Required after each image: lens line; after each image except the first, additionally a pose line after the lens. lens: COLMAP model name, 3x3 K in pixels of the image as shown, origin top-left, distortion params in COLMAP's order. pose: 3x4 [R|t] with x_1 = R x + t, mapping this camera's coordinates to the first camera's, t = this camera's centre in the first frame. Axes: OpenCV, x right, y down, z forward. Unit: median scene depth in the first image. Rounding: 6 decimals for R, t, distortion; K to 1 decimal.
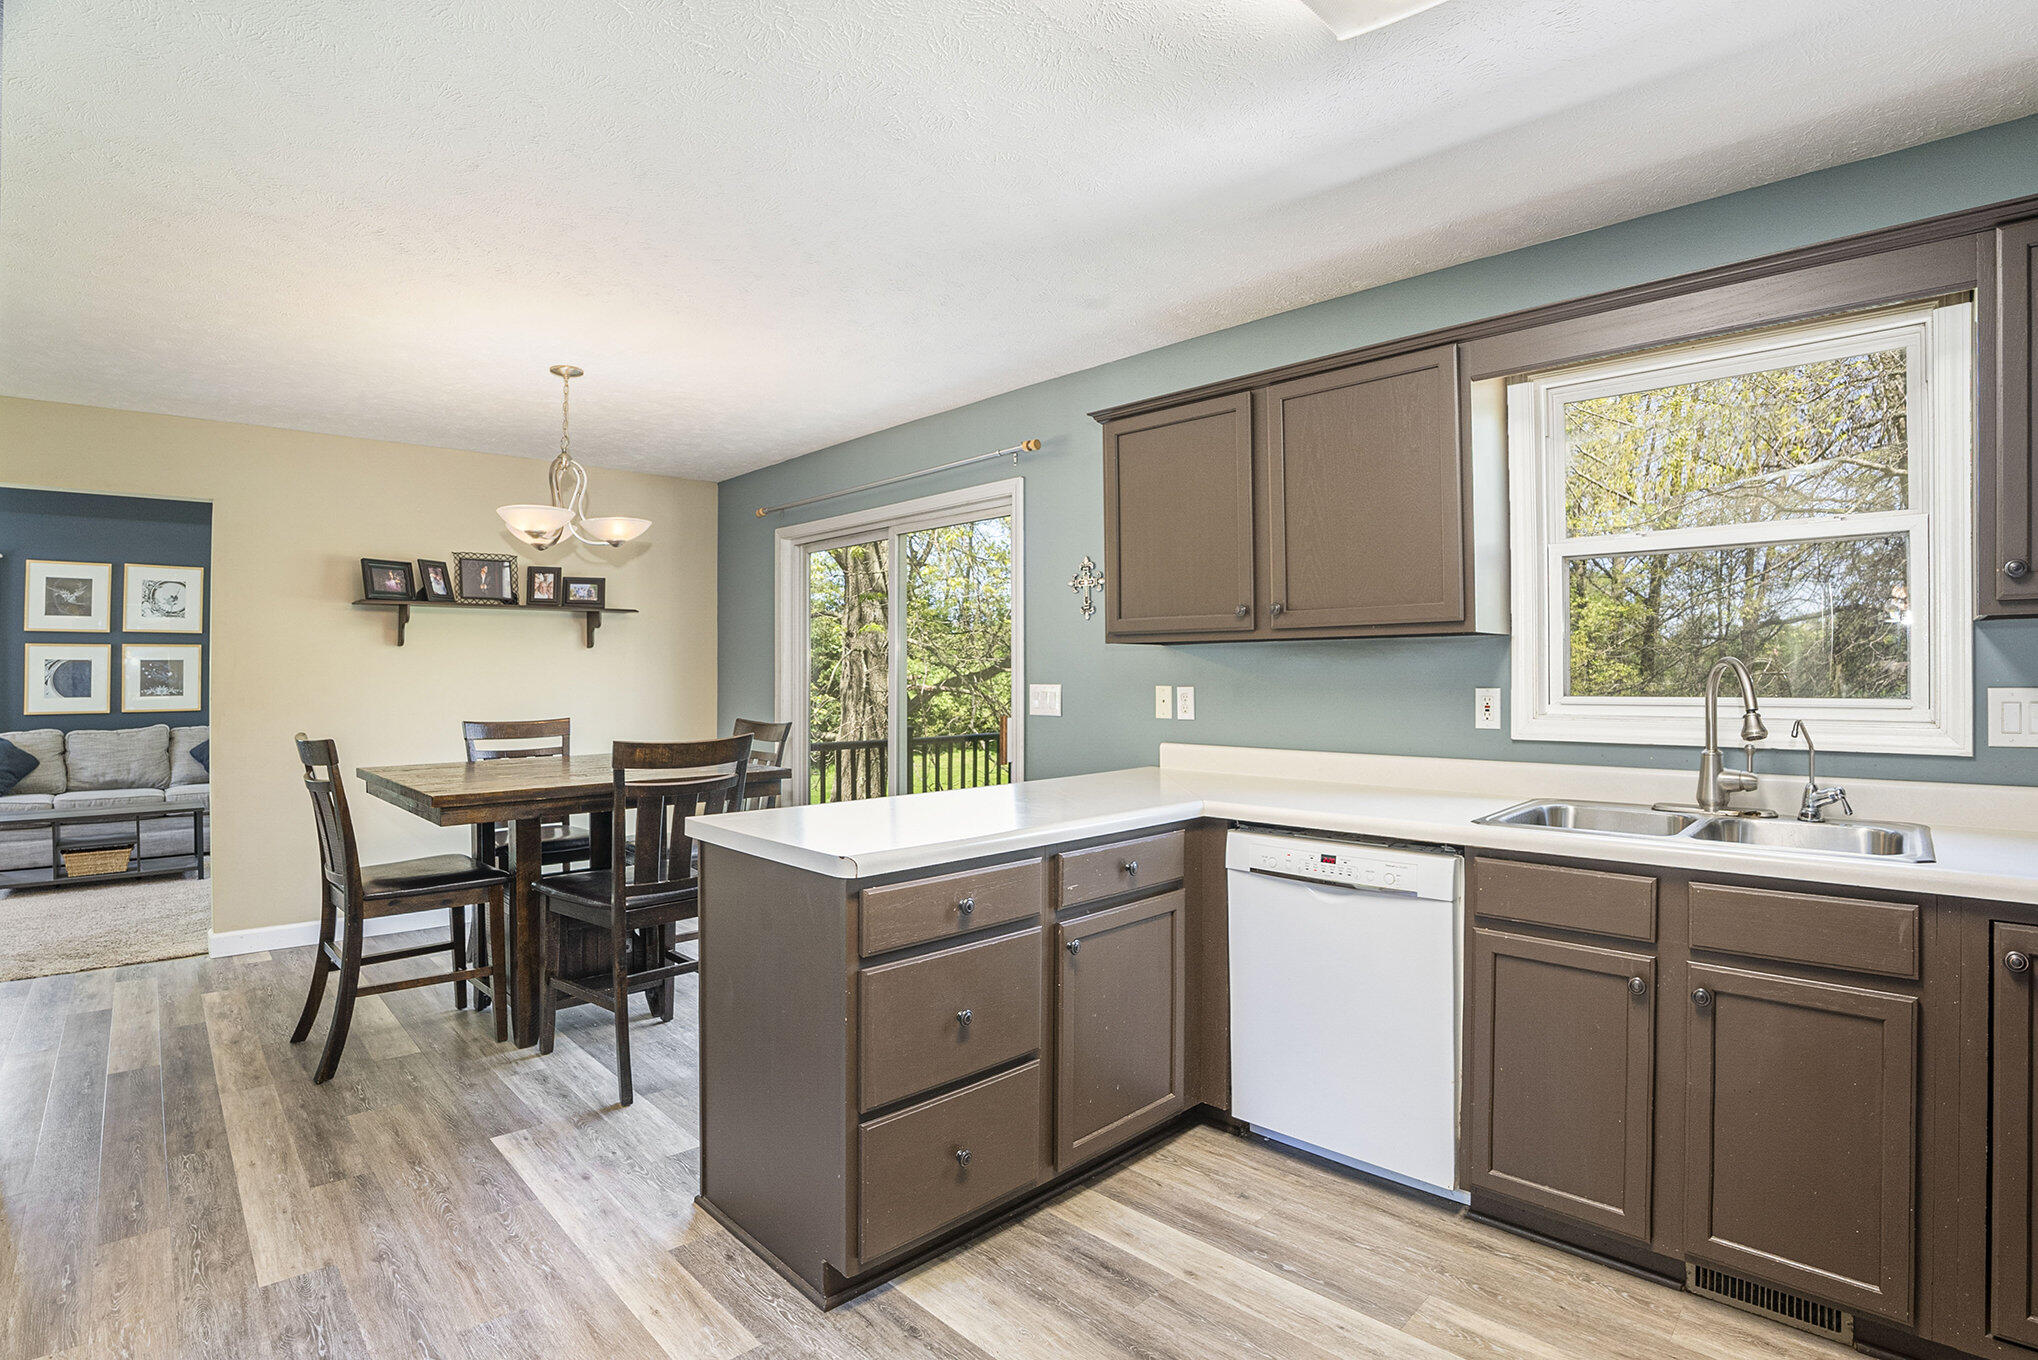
lens RADIAL K [[973.0, 0, 1019.2], [0, 973.0, 596.6], [0, 0, 1]] dist [-0.092402, 0.017354]
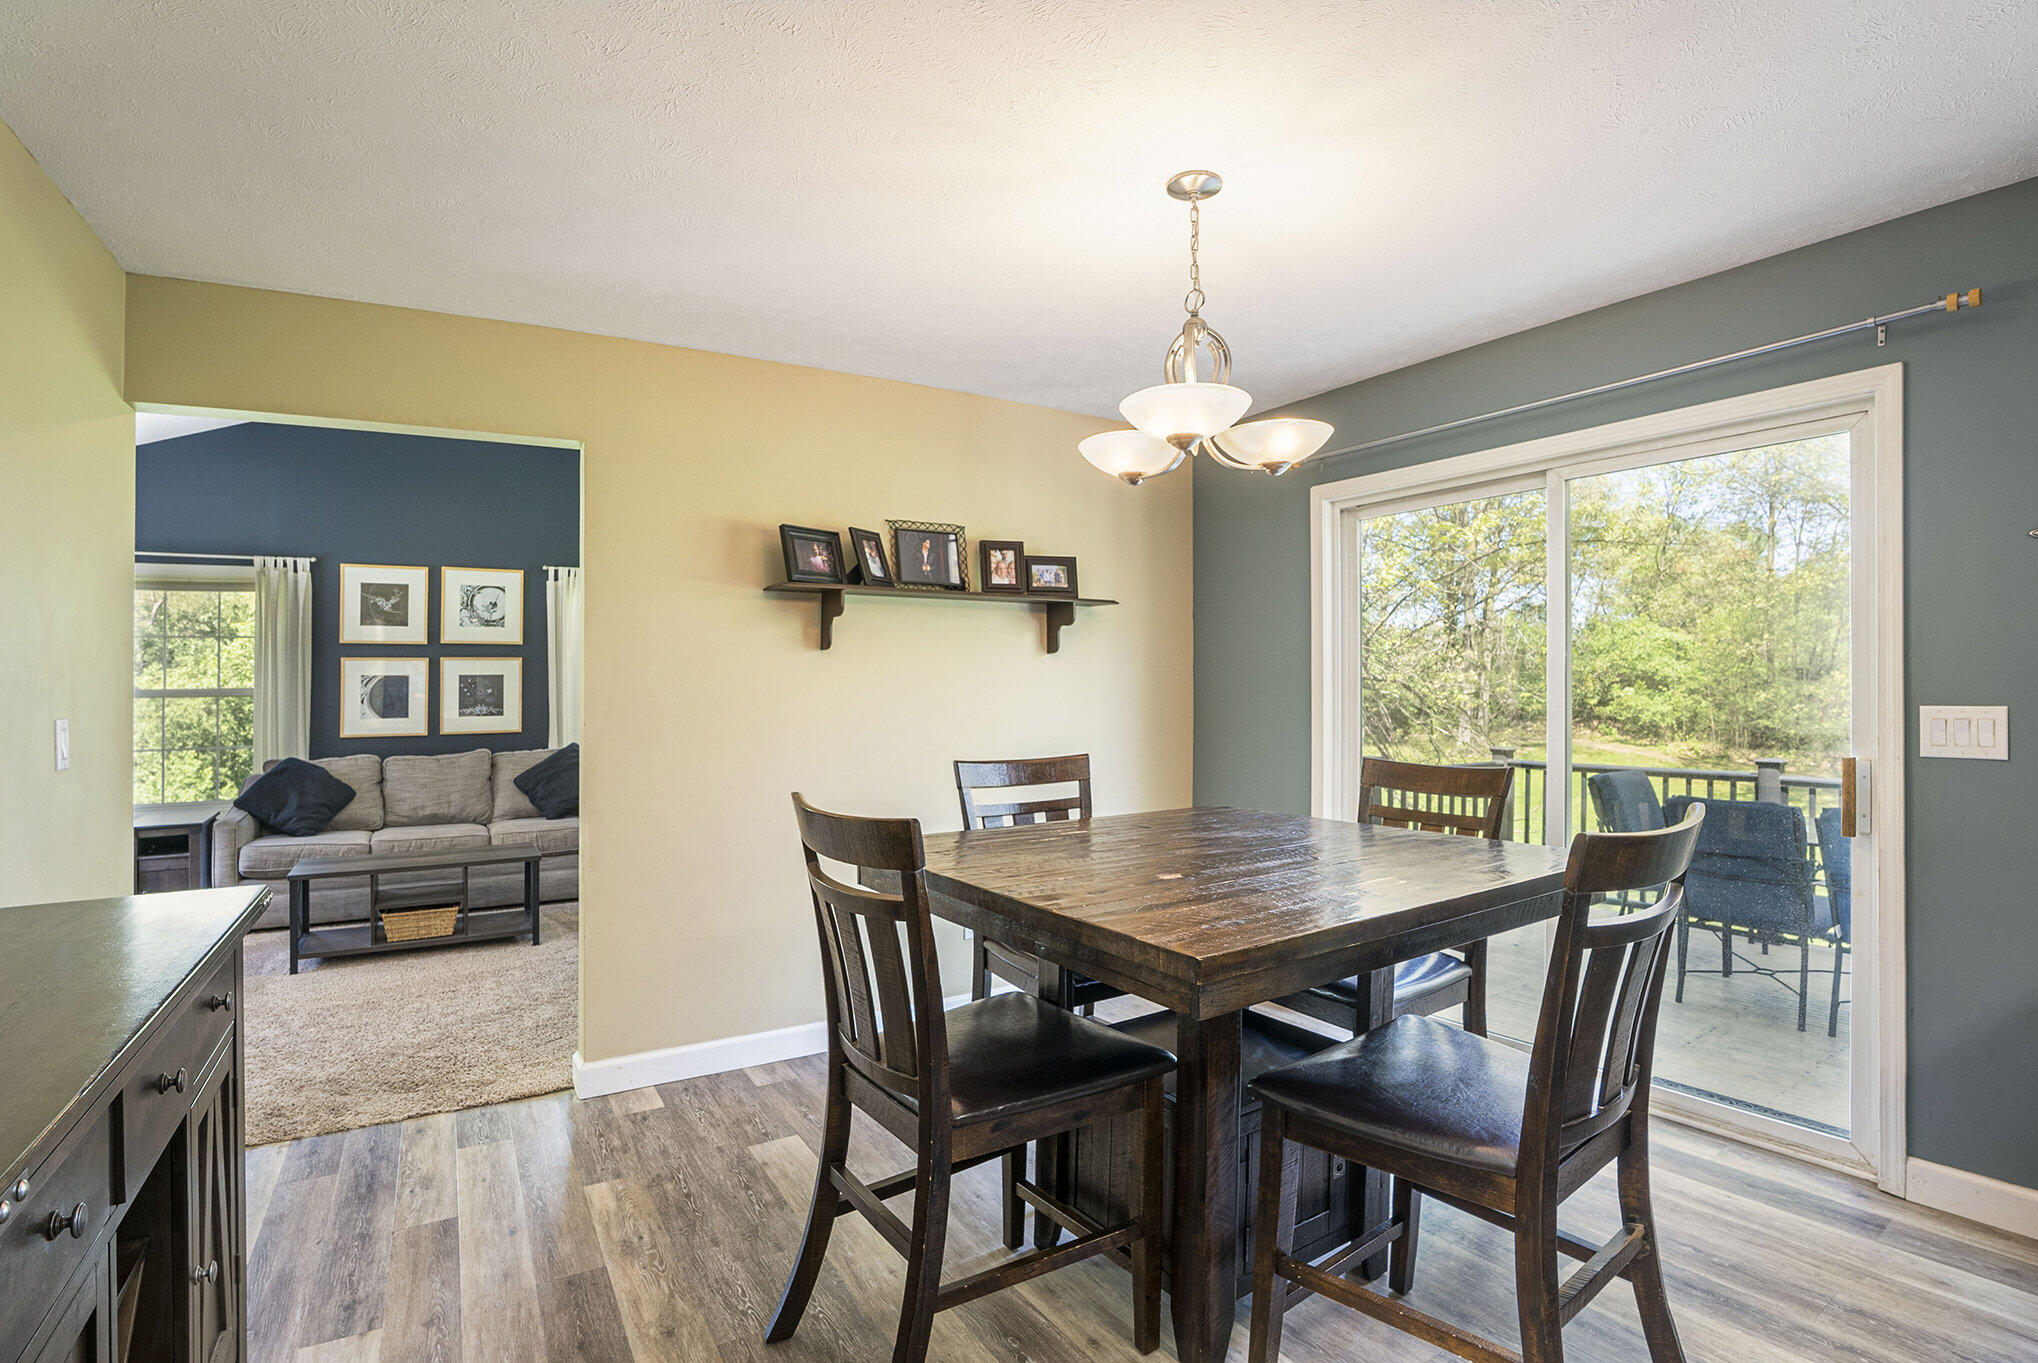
lens RADIAL K [[977.9, 0, 1018.6], [0, 977.9, 614.6], [0, 0, 1]] dist [-0.039562, 0.000189]
pose [[0.974128, -0.011267, -0.225716, -0.258419], [0.011465, 0.999934, -0.000435, 0.019824], [0.225706, -0.002164, 0.974193, 0.232503]]
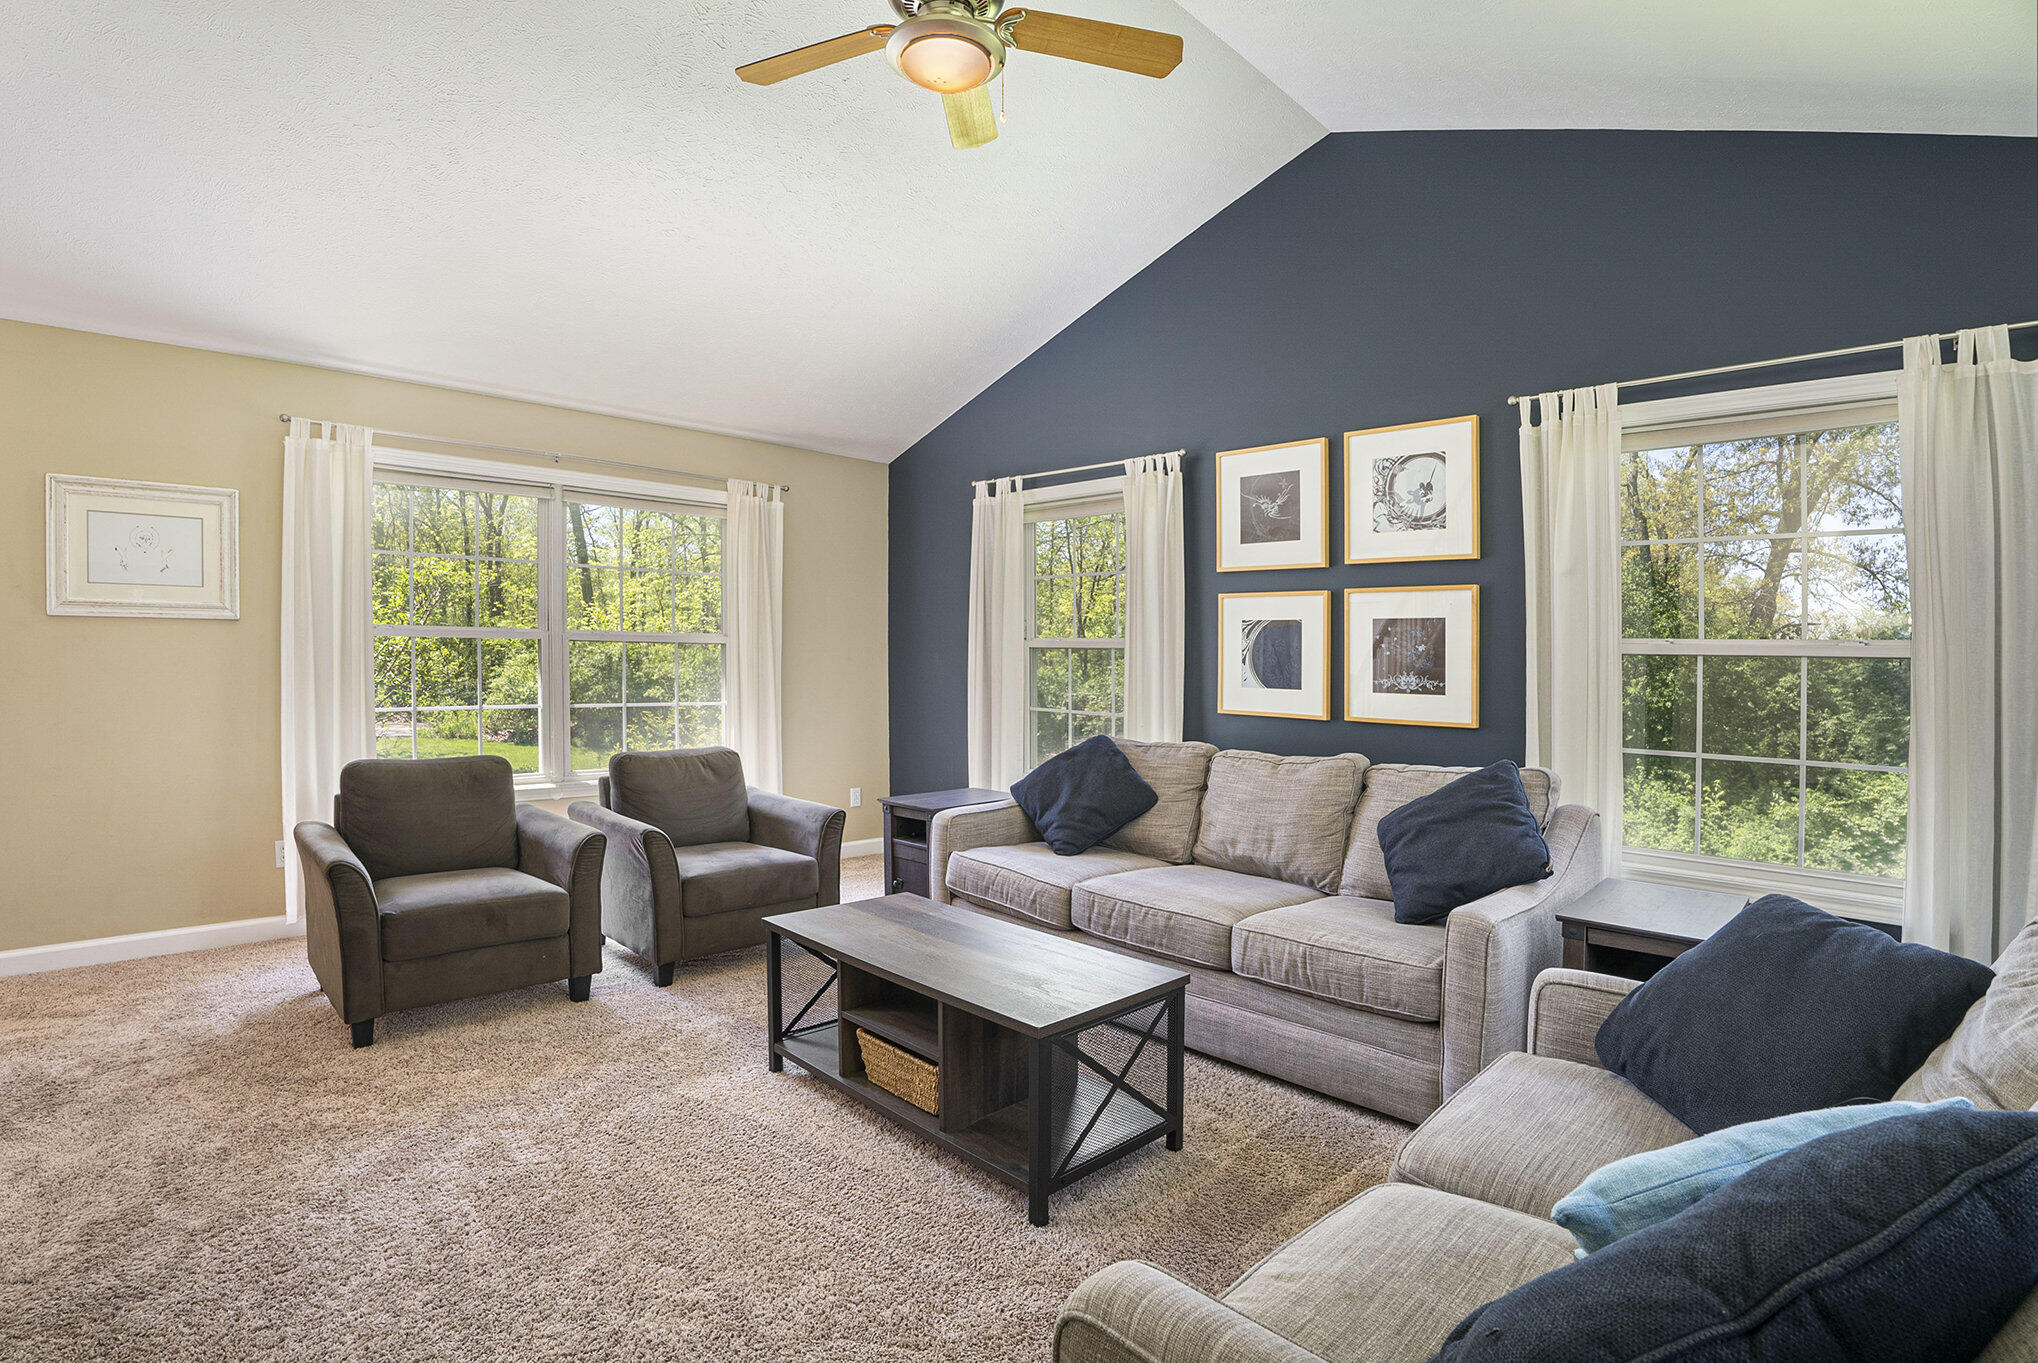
lens RADIAL K [[1004.8, 0, 951.6], [0, 1004.8, 654.9], [0, 0, 1]] dist [-0.067477, 0.000878]
pose [[-0.026819, 0.021204, -0.999415, -0.476030], [0.052582, 0.998421, 0.019772, 0.076393], [0.998256, -0.052021, -0.027892, 0.894726]]
